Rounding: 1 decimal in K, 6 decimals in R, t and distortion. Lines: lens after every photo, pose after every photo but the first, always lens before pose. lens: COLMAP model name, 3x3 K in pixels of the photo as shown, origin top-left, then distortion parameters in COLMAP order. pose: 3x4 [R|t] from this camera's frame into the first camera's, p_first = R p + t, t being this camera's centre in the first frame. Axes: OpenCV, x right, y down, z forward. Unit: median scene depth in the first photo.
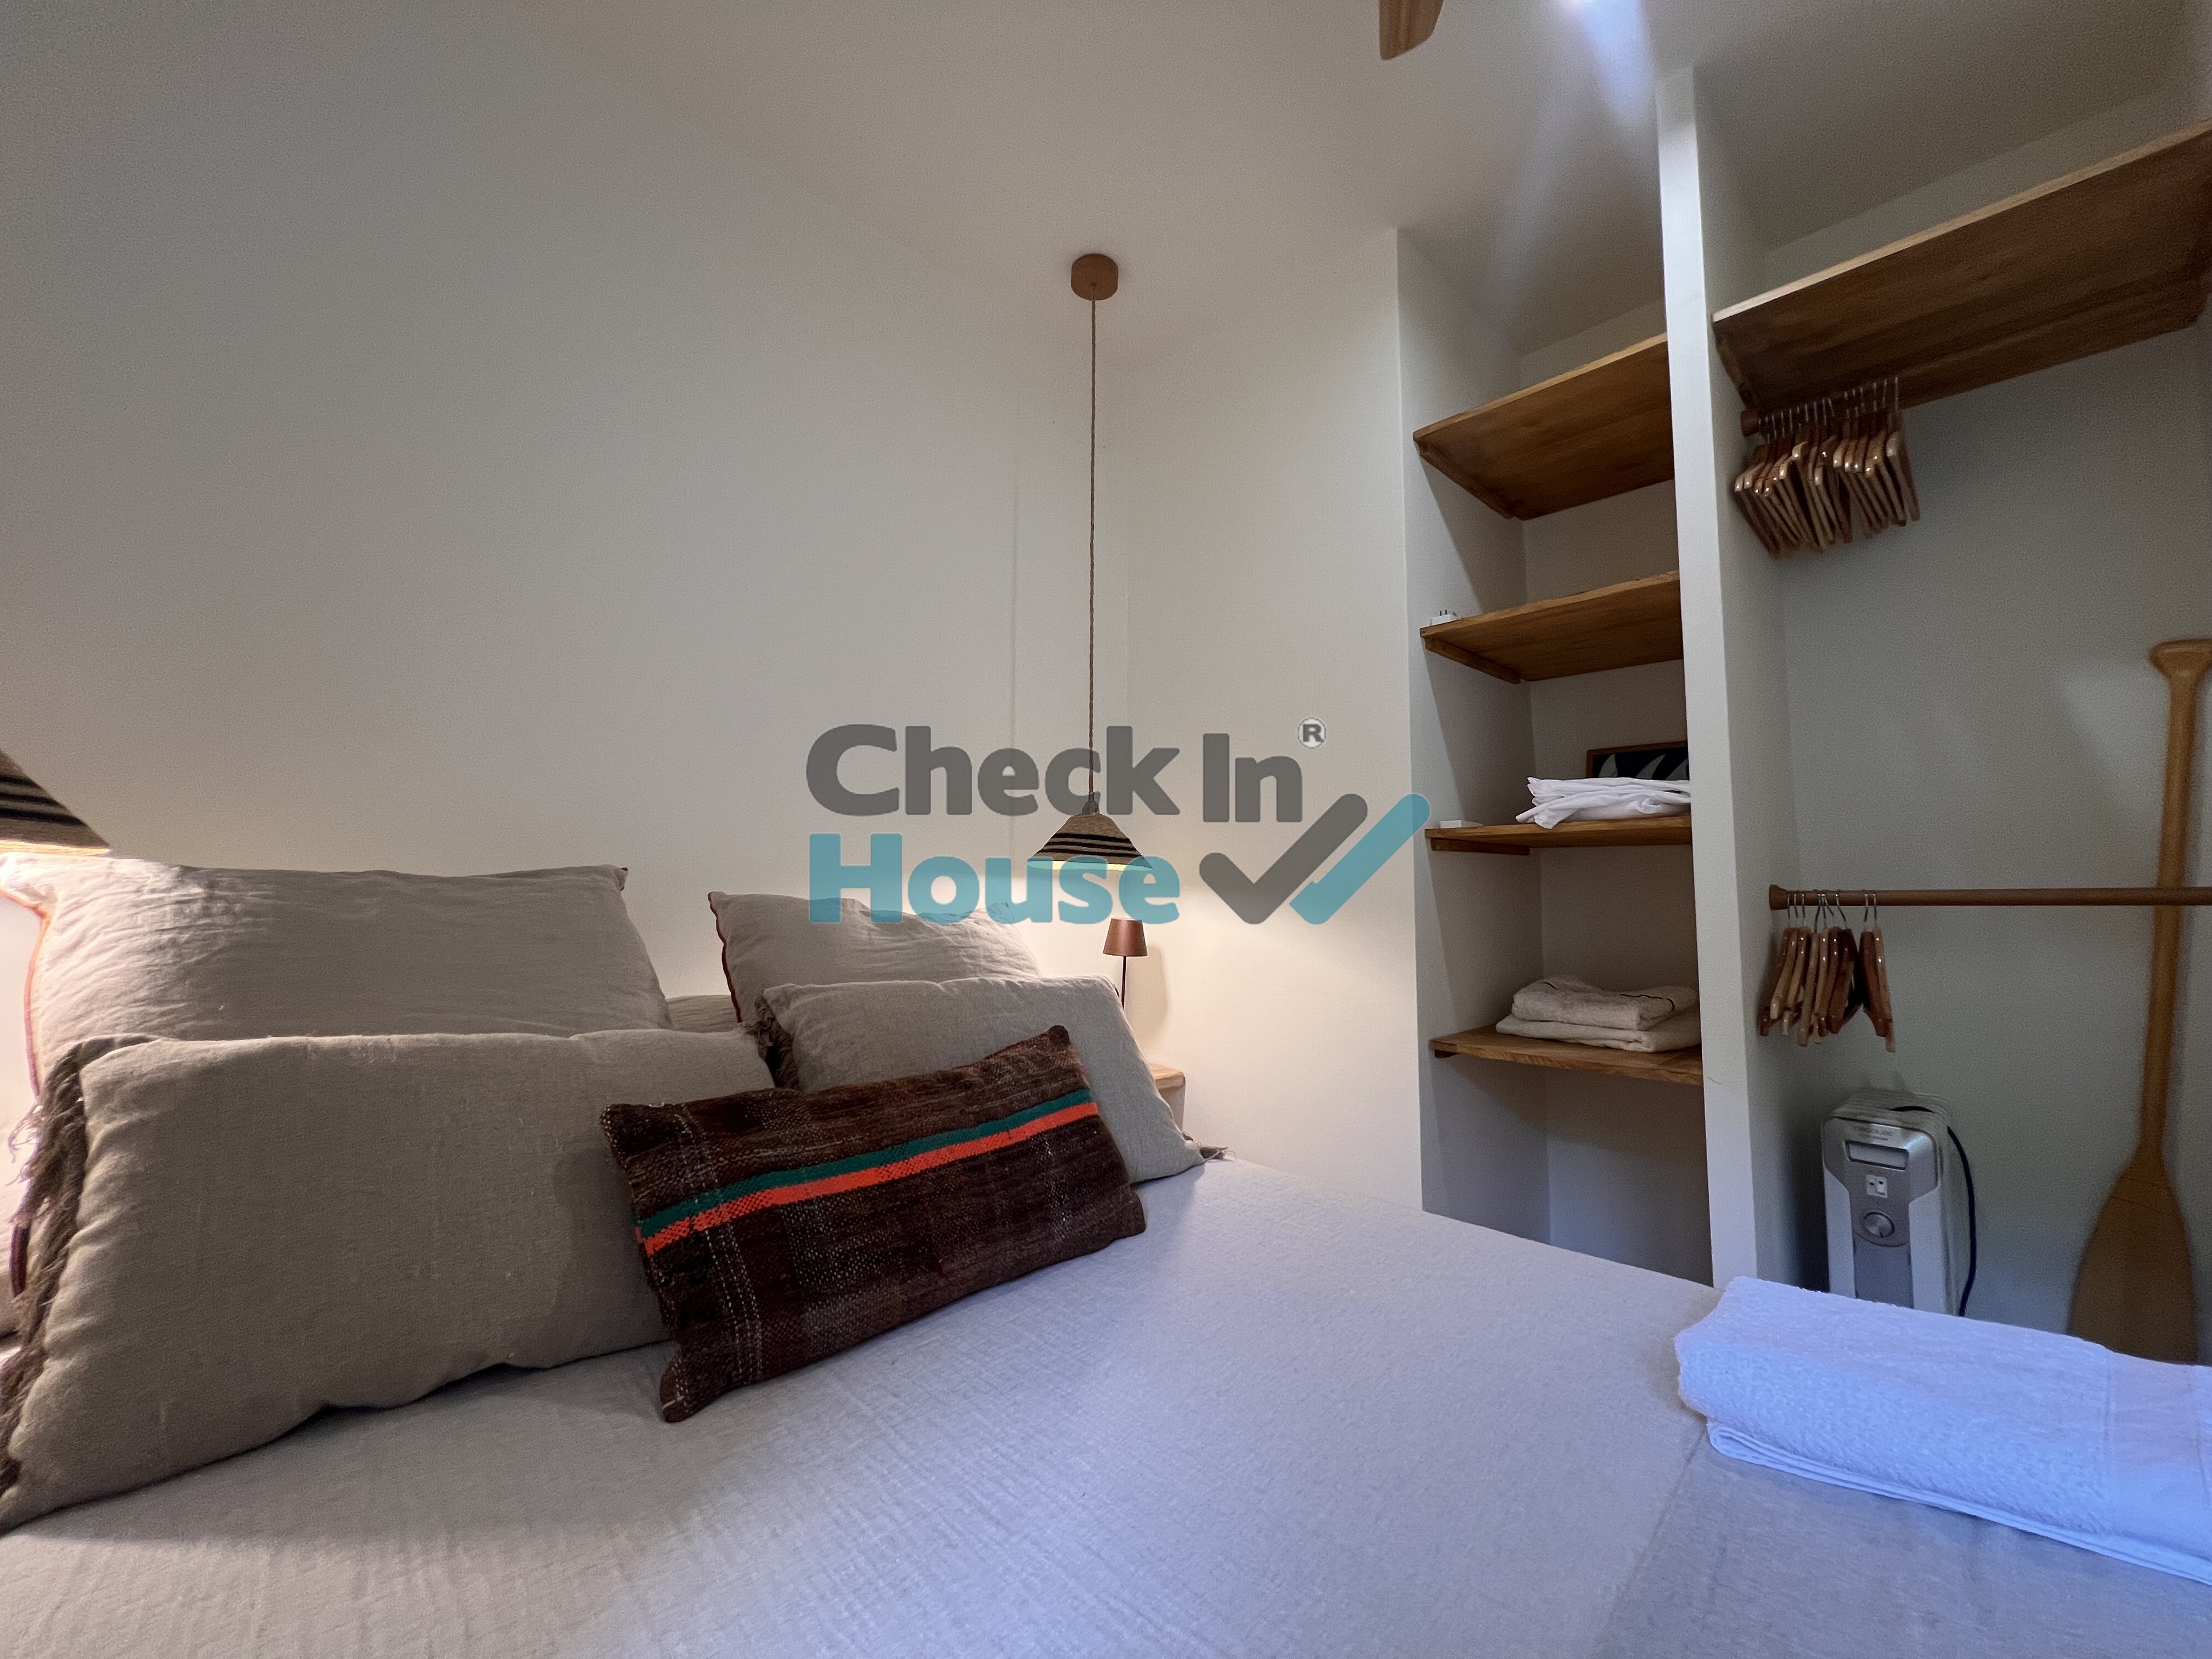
lens RADIAL K [[890.7, 0, 1106.1], [0, 890.7, 827.4], [0, 0, 1]] dist [-0.004311, 0.001126]
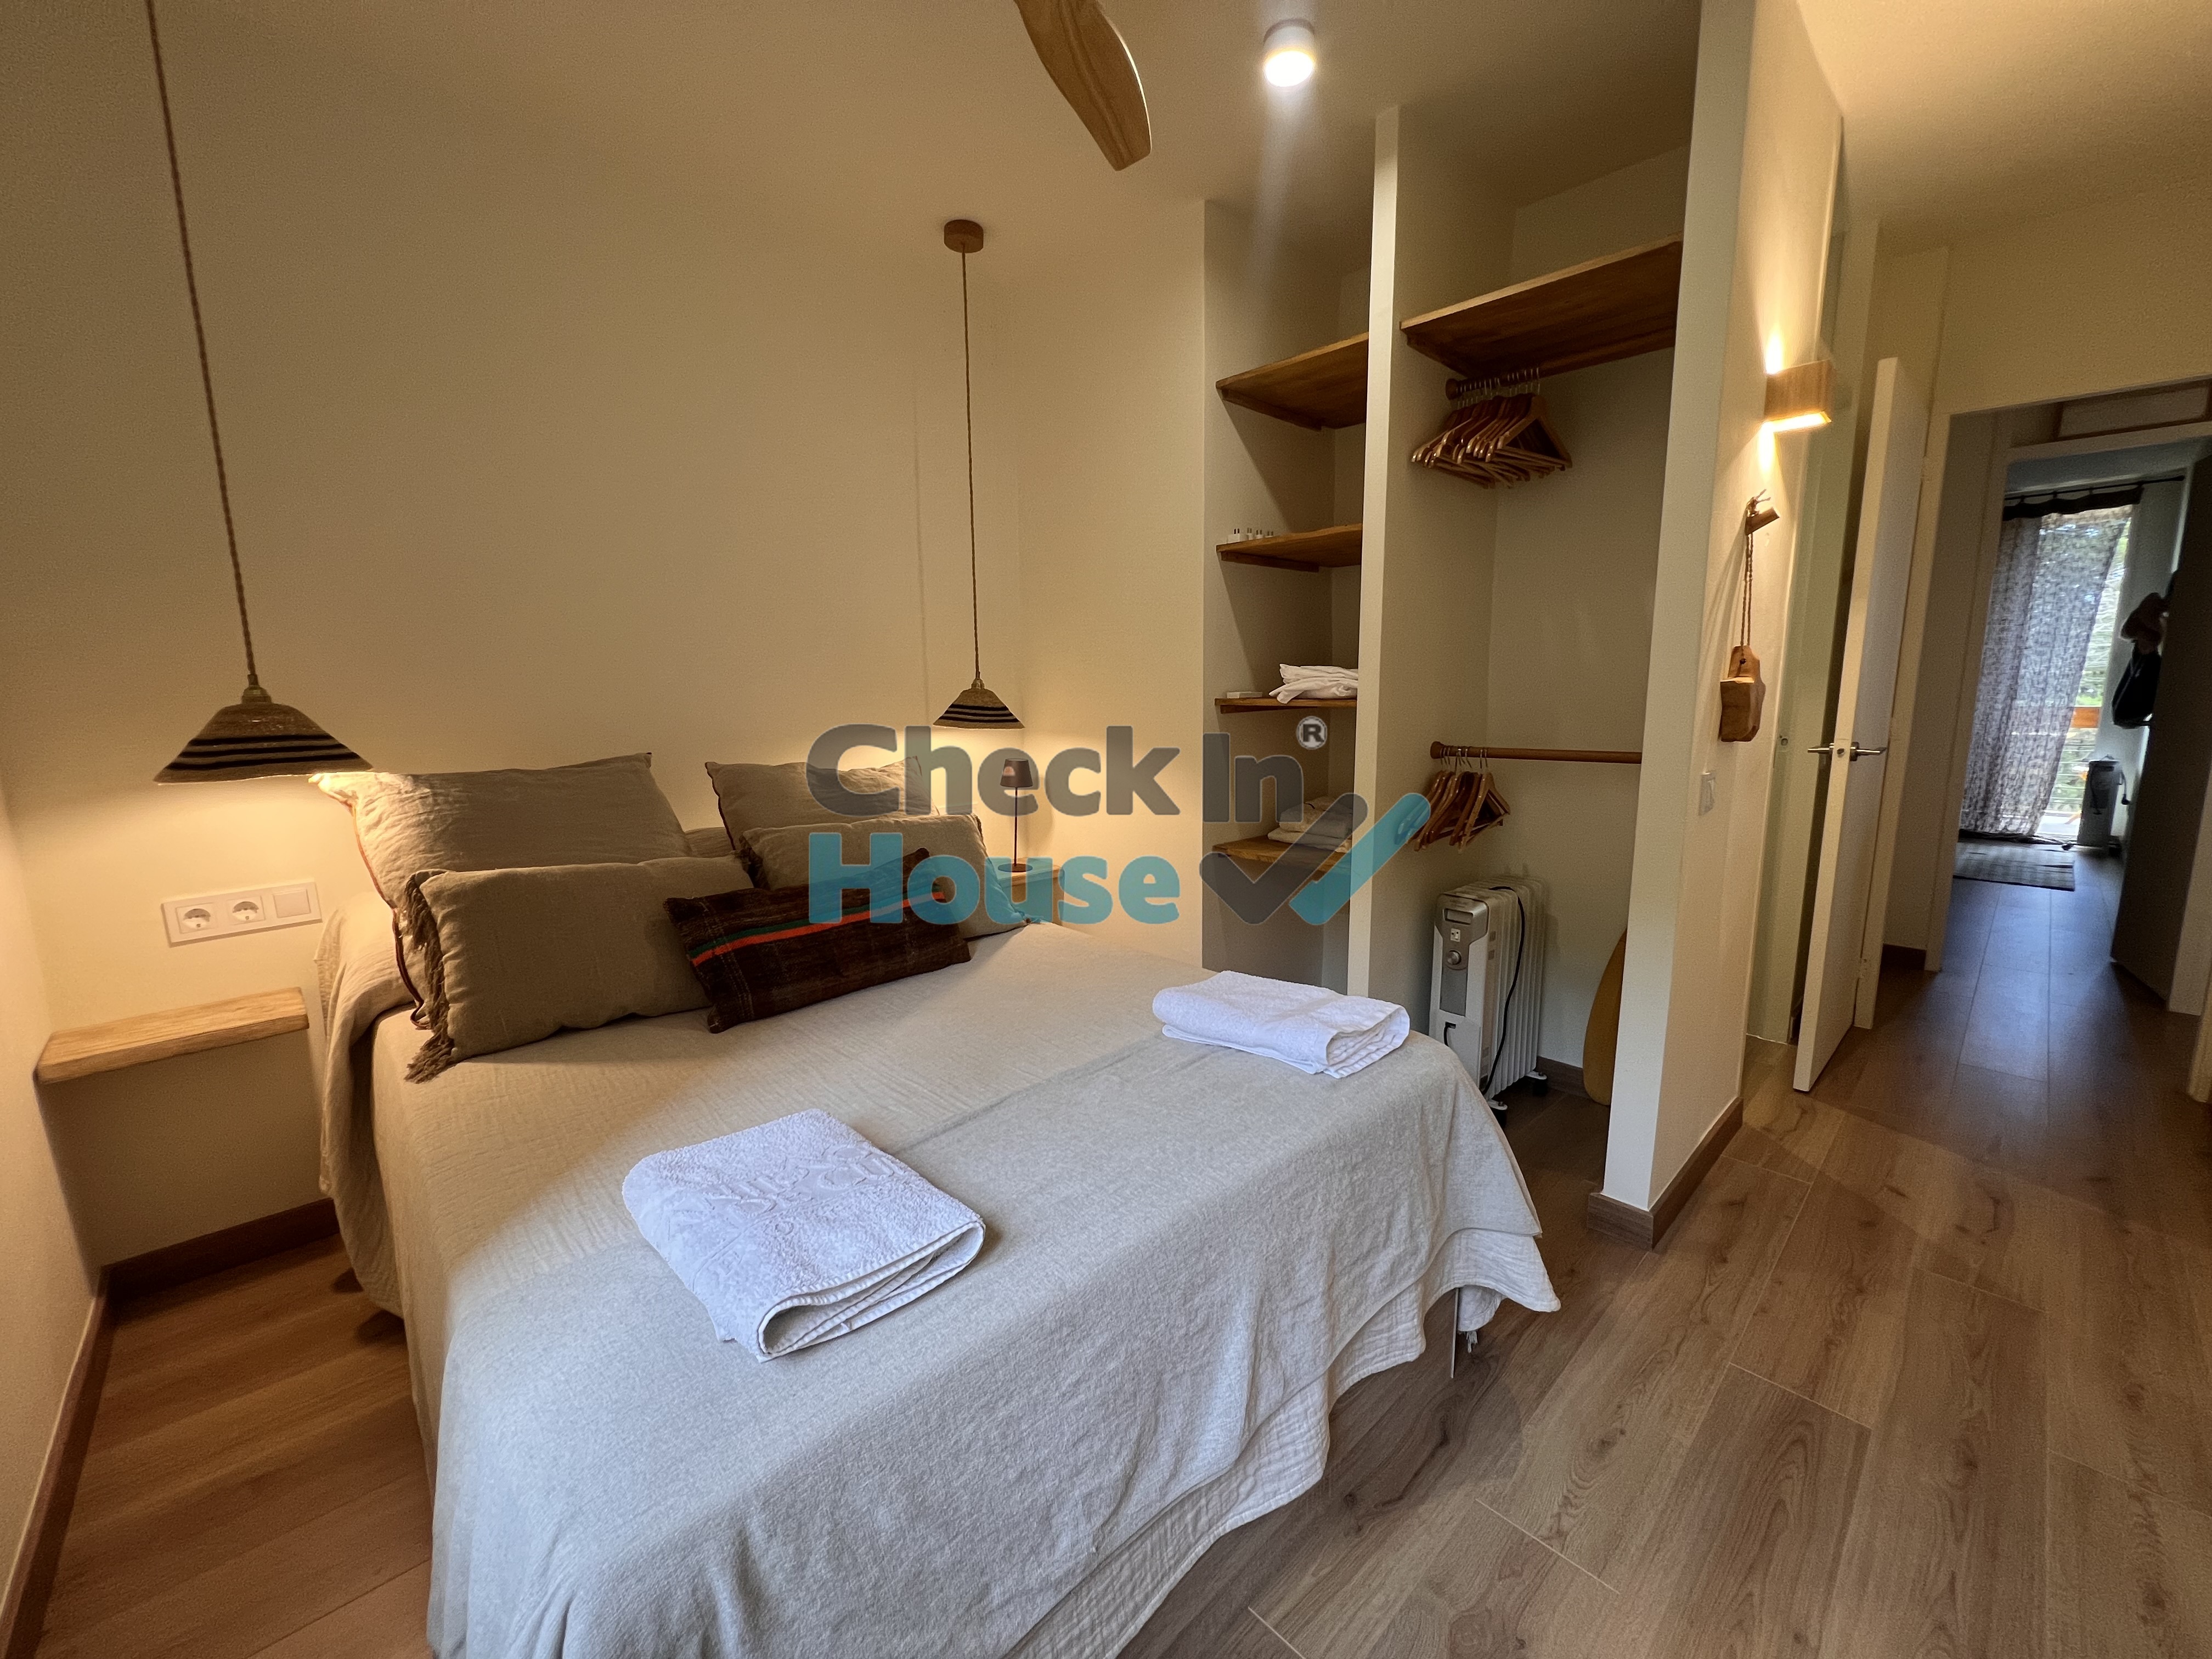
lens RADIAL K [[890.7, 0, 1106.1], [0, 890.7, 827.4], [0, 0, 1]] dist [-0.004311, 0.001126]
pose [[0.999874, -0.013965, -0.007571, 0.394763], [0.015348, 0.972200, 0.233649, -0.260590], [0.004098, -0.233736, 0.972292, -0.797410]]
